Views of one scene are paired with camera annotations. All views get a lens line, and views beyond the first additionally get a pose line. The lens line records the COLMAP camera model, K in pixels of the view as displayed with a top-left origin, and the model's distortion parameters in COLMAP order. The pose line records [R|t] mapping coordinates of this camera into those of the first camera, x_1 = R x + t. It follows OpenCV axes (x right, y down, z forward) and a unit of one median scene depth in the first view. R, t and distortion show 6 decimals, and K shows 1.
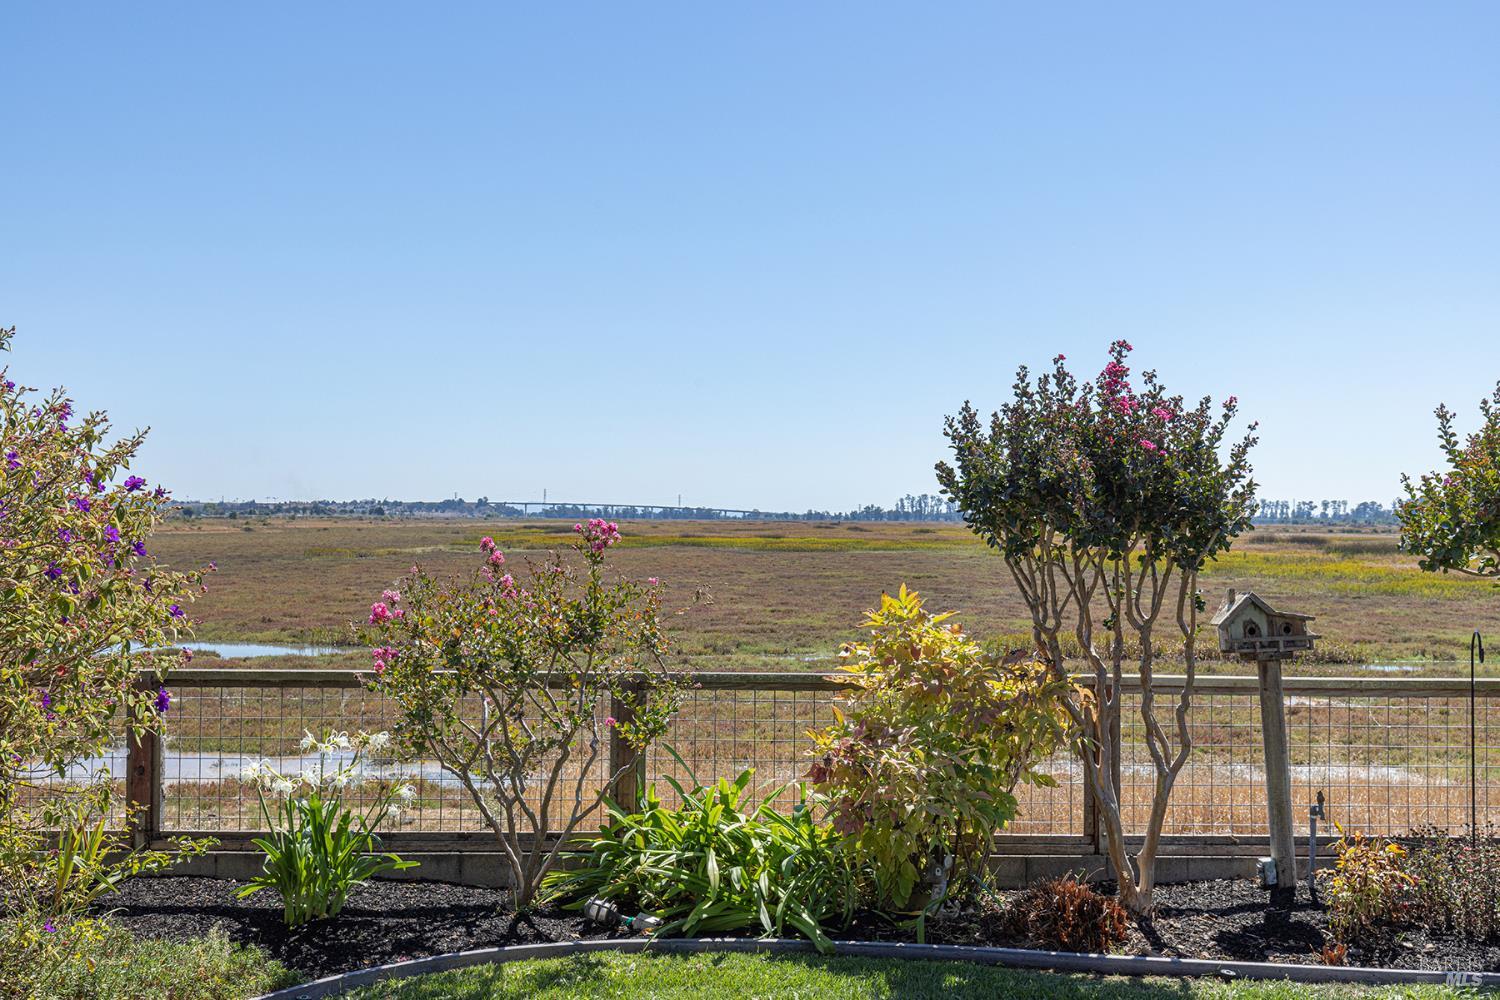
lens RADIAL K [[1401.8, 0, 786.8], [0, 1401.8, 509.1], [0, 0, 1]] dist [0.005073, 0.000000]
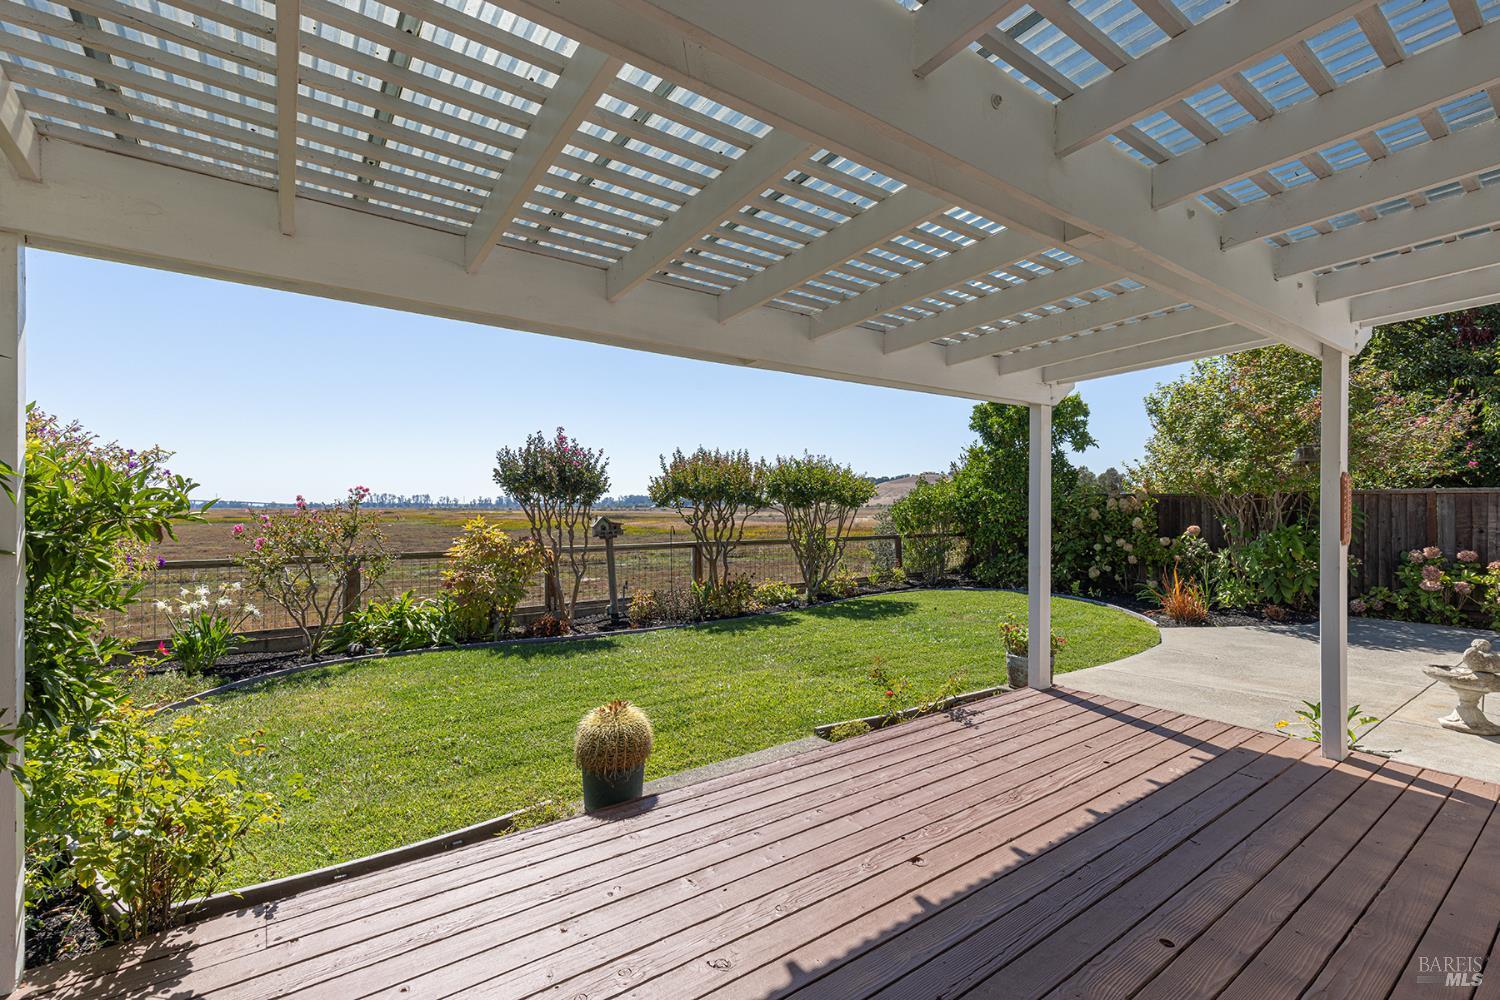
lens RADIAL K [[654.2, 0, 756.8], [0, 654.2, 510.1], [0, 0, 1]] dist [0.002368, 0.000291]
pose [[0.816745, -0.011811, 0.576878, -0.207925], [0.003809, 0.999879, 0.015079, 0.030339], [-0.576987, -0.010118, 0.816691, -0.319377]]
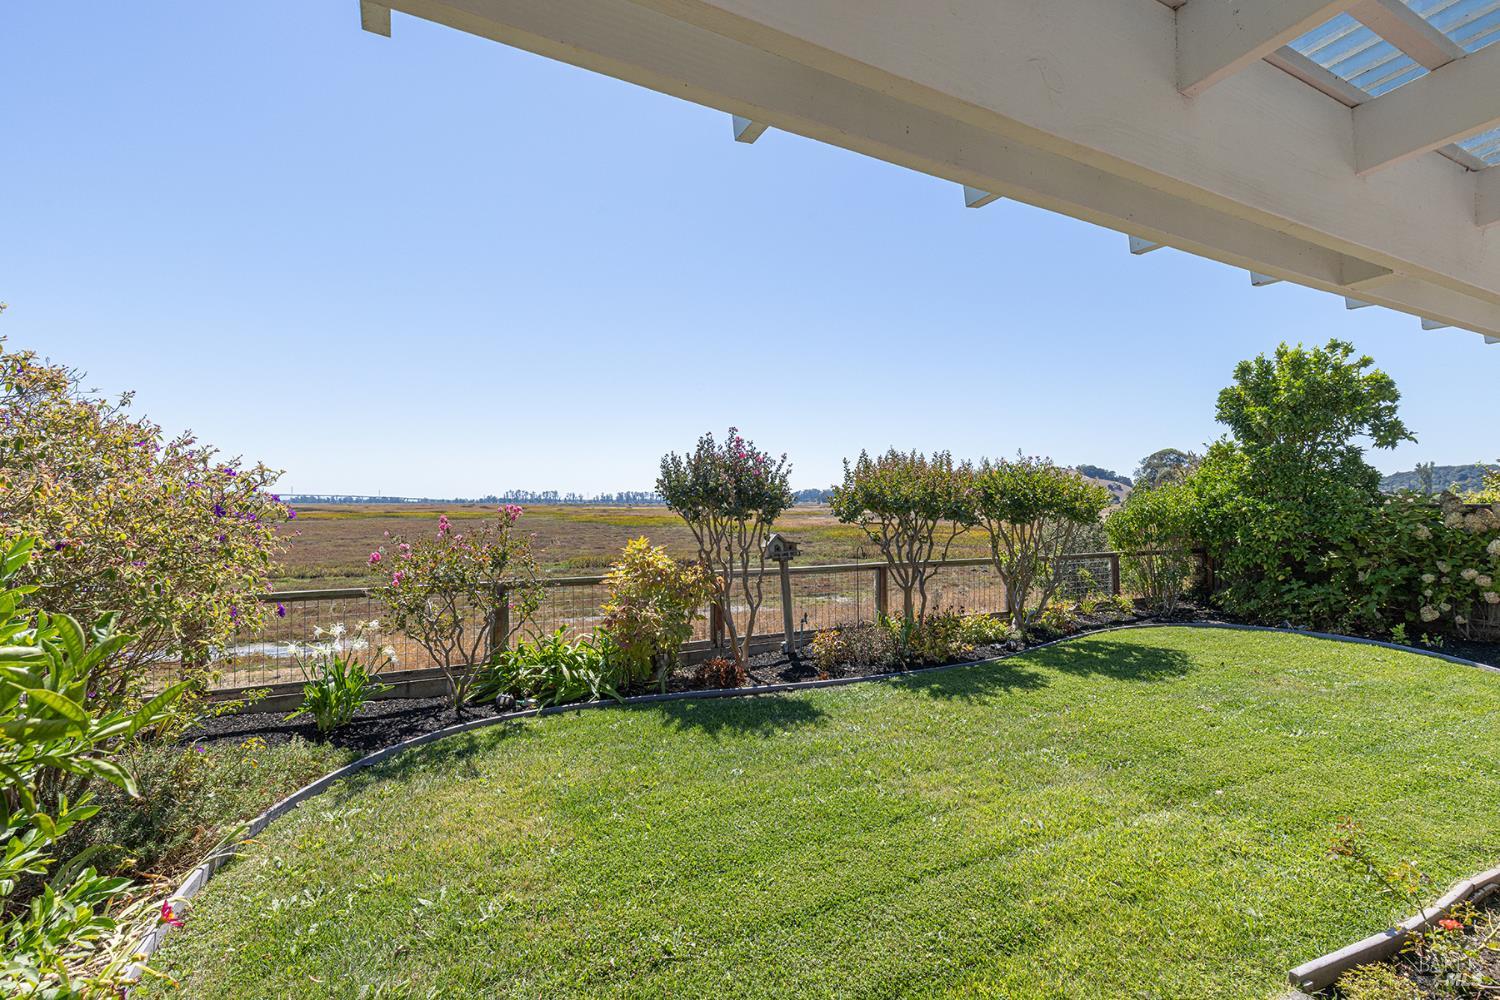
lens RADIAL K [[654.2, 0, 758.8], [0, 654.2, 506.0], [0, 0, 1]] dist [0.002368, 0.000291]
pose [[0.900371, -0.008944, 0.435031, -0.201764], [0.002936, 0.999891, 0.014481, -0.004344], [-0.435113, -0.011761, 0.900299, -0.002690]]
